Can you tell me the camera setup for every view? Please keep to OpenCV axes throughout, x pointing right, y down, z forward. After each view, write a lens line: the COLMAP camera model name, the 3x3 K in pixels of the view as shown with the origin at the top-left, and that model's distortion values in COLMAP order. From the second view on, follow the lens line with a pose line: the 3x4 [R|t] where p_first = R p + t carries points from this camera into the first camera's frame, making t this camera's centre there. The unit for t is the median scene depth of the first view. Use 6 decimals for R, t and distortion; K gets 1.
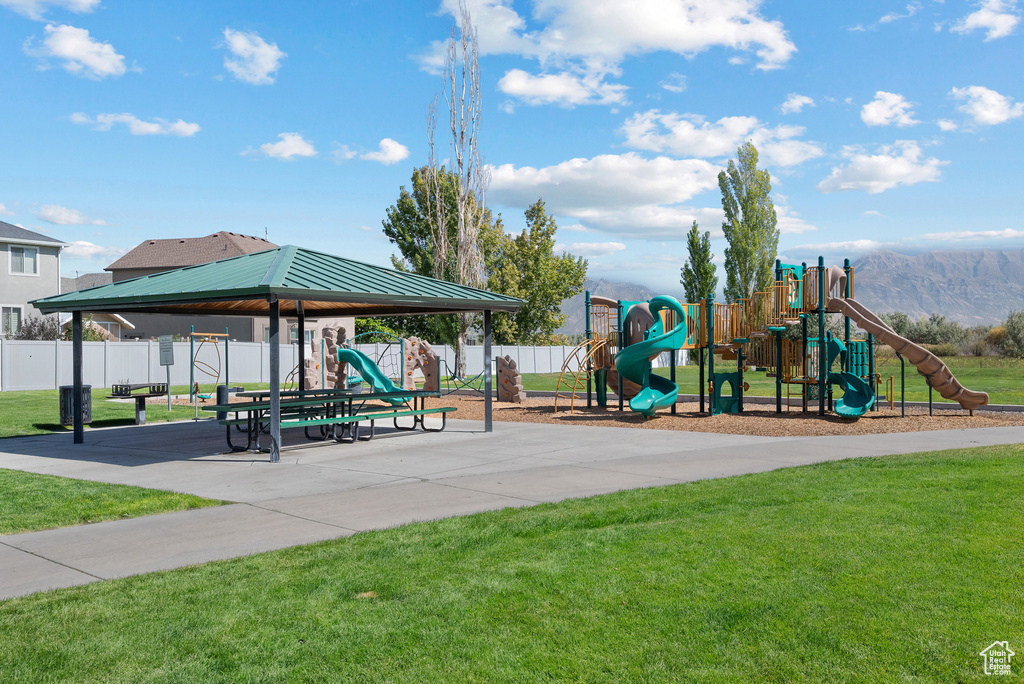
lens RADIAL K [[884.5, 0, 512.0], [0, 884.5, 342.0], [0, 0, 1]] dist [-0.007402, -0.004776]
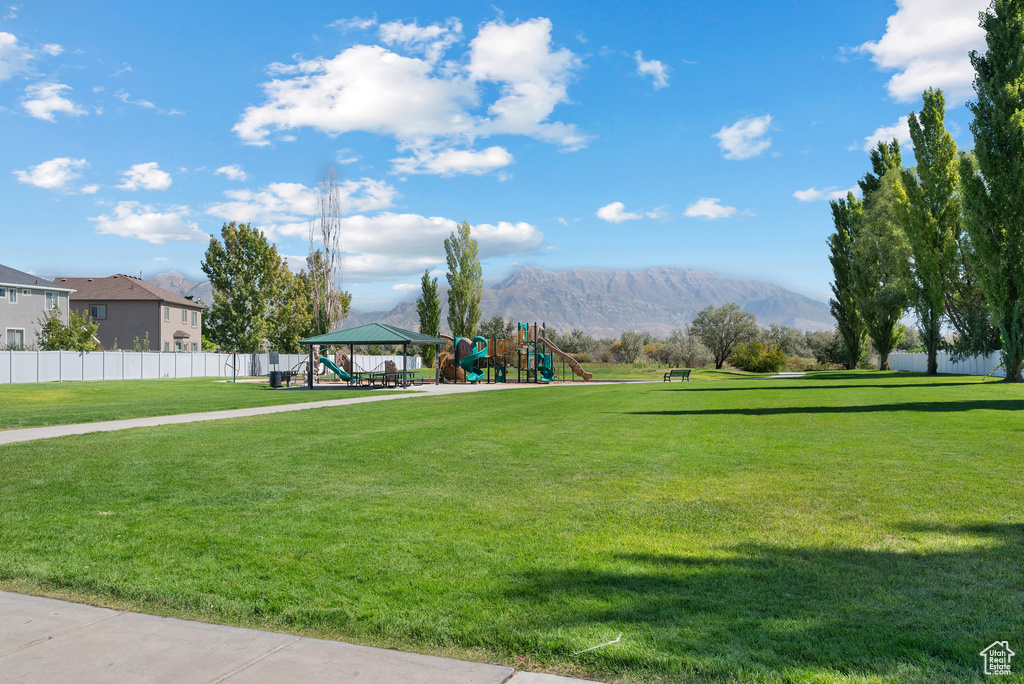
lens RADIAL K [[884.5, 0, 512.0], [0, 884.5, 342.0], [0, 0, 1]] dist [-0.007402, -0.004776]
pose [[0.930724, 0.006064, 0.365672, -0.195122], [-0.002819, 0.999952, -0.009406, -0.003558], [-0.365711, 0.007724, 0.930696, -0.410717]]
